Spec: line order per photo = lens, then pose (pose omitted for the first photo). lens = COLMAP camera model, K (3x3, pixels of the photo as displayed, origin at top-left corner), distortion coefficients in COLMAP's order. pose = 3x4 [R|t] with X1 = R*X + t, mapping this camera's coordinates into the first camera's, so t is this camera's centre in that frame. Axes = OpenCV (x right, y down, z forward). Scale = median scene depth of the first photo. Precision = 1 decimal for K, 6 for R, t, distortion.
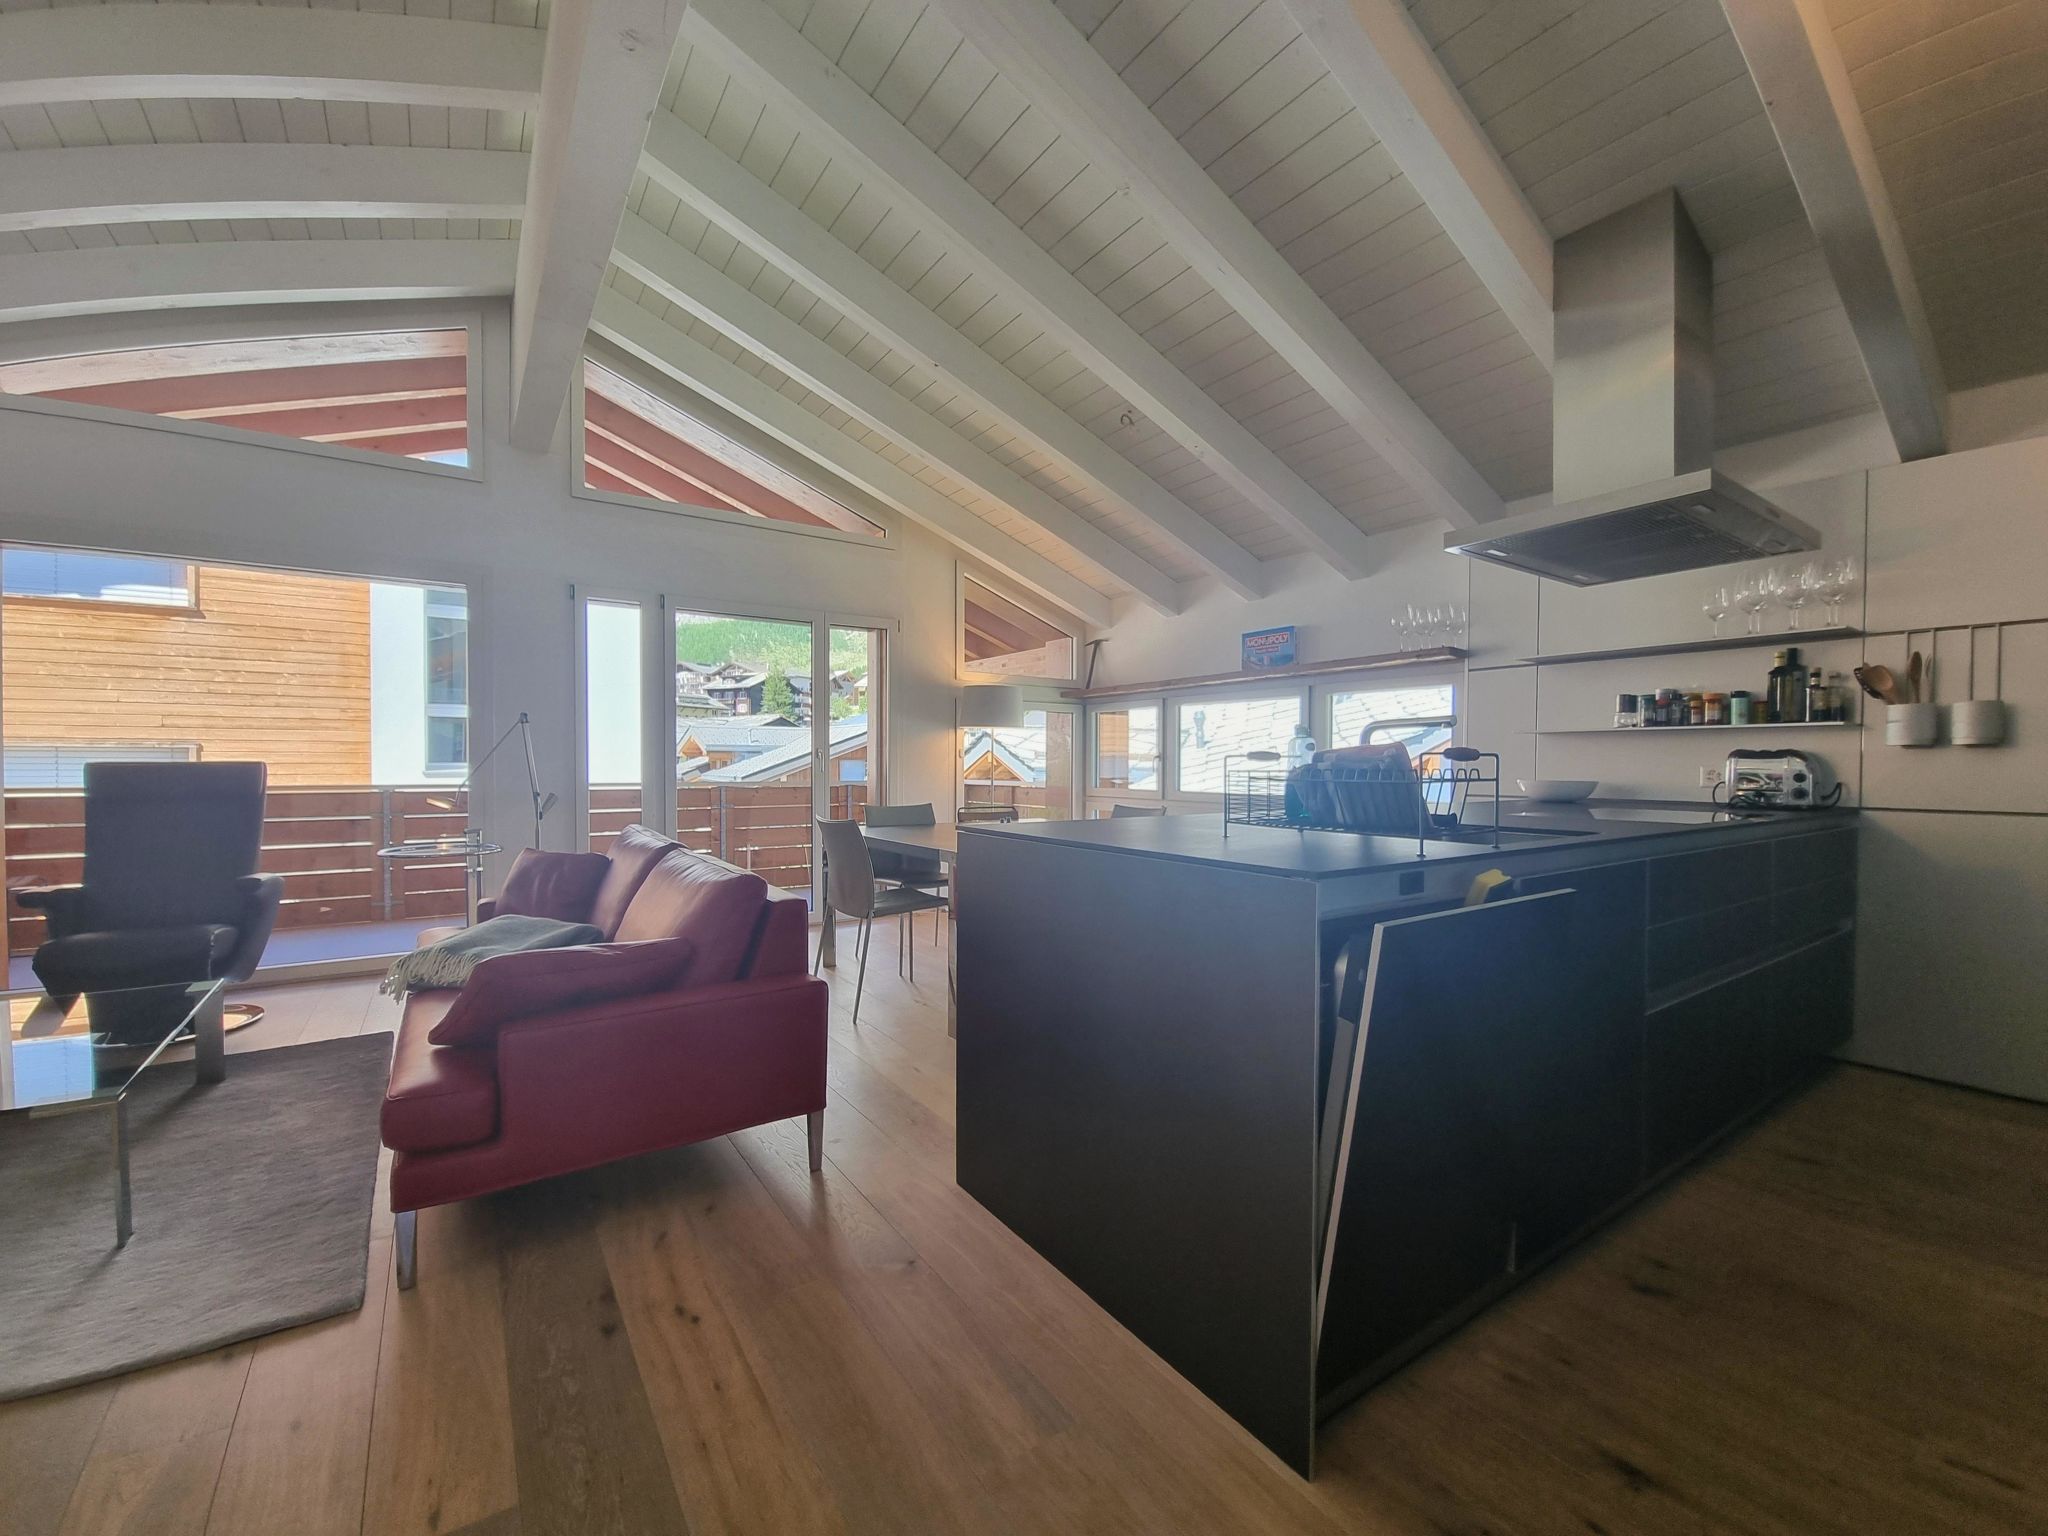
lens RADIAL K [[827.2, 0, 1024.7], [0, 827.2, 772.8], [0, 0, 1]] dist [0.001316, 0.000111]
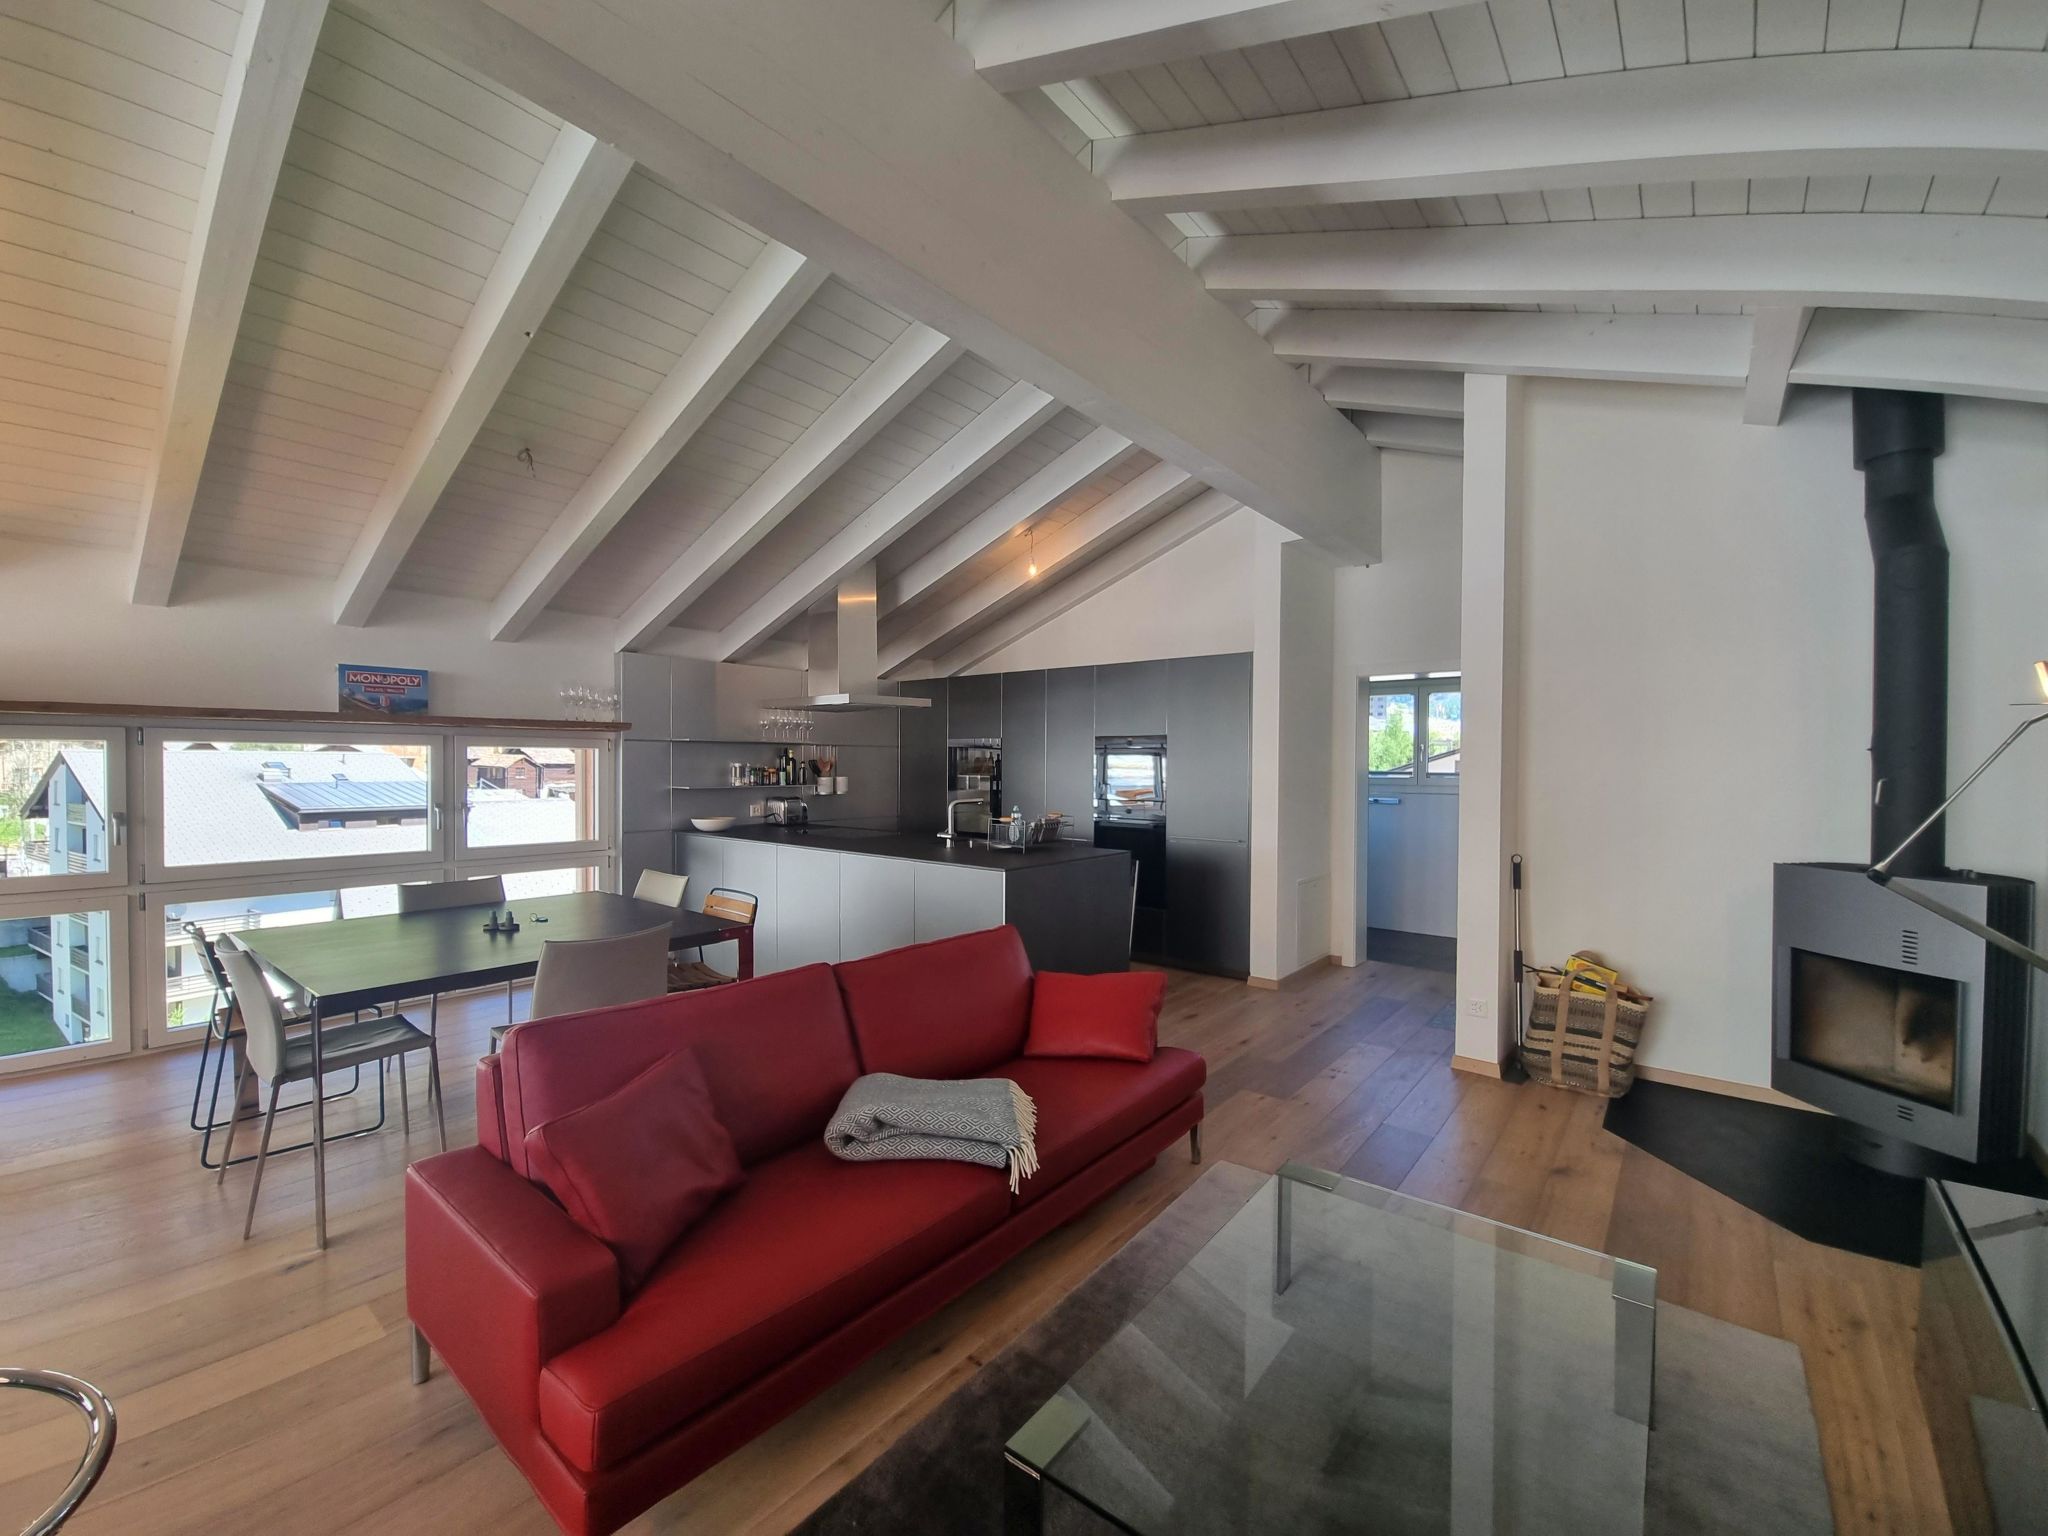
lens RADIAL K [[827.2, 0, 1024.7], [0, 827.2, 772.8], [0, 0, 1]] dist [0.001316, 0.000111]
pose [[-0.279786, -0.026451, 0.959698, -1.212021], [0.003822, 0.999582, 0.028664, -0.139748], [-0.960055, 0.011688, -0.279568, 0.968052]]
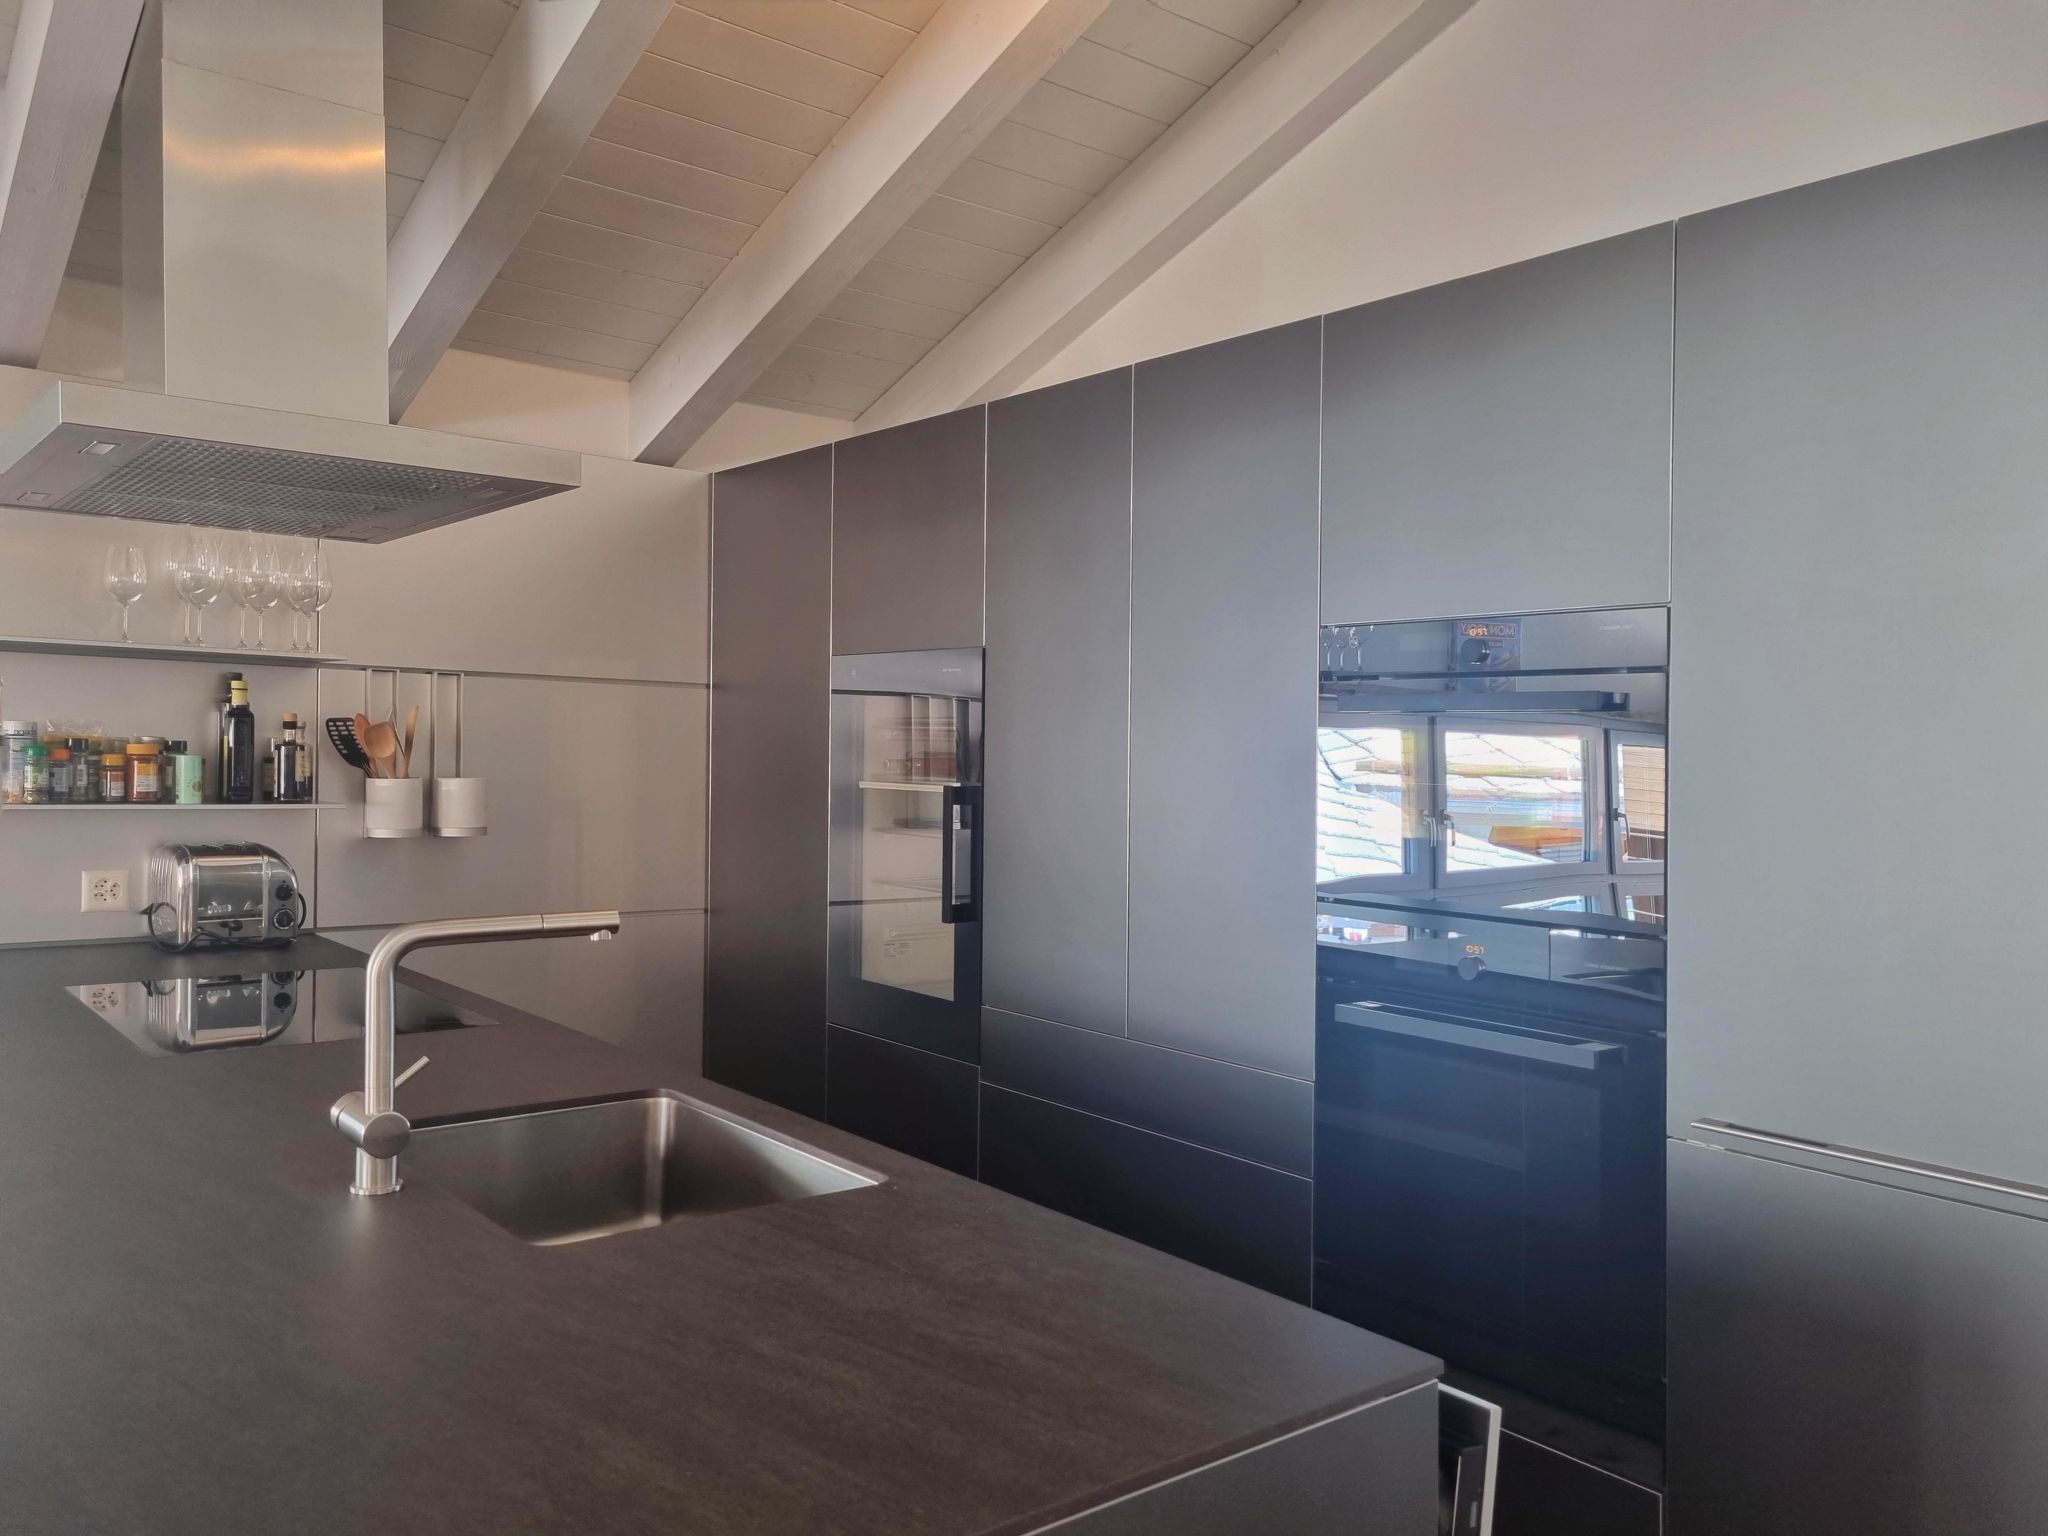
lens RADIAL K [[1534.3, 0, 1024.0], [0, 1534.3, 768.0], [0, 0, 1]] dist [0.001221, 0.001100]
pose [[-0.092871, -0.024728, 0.995371, -0.220476], [-0.012609, 0.999641, 0.023658, -0.110202], [-0.995598, -0.010353, -0.093149, 0.517090]]
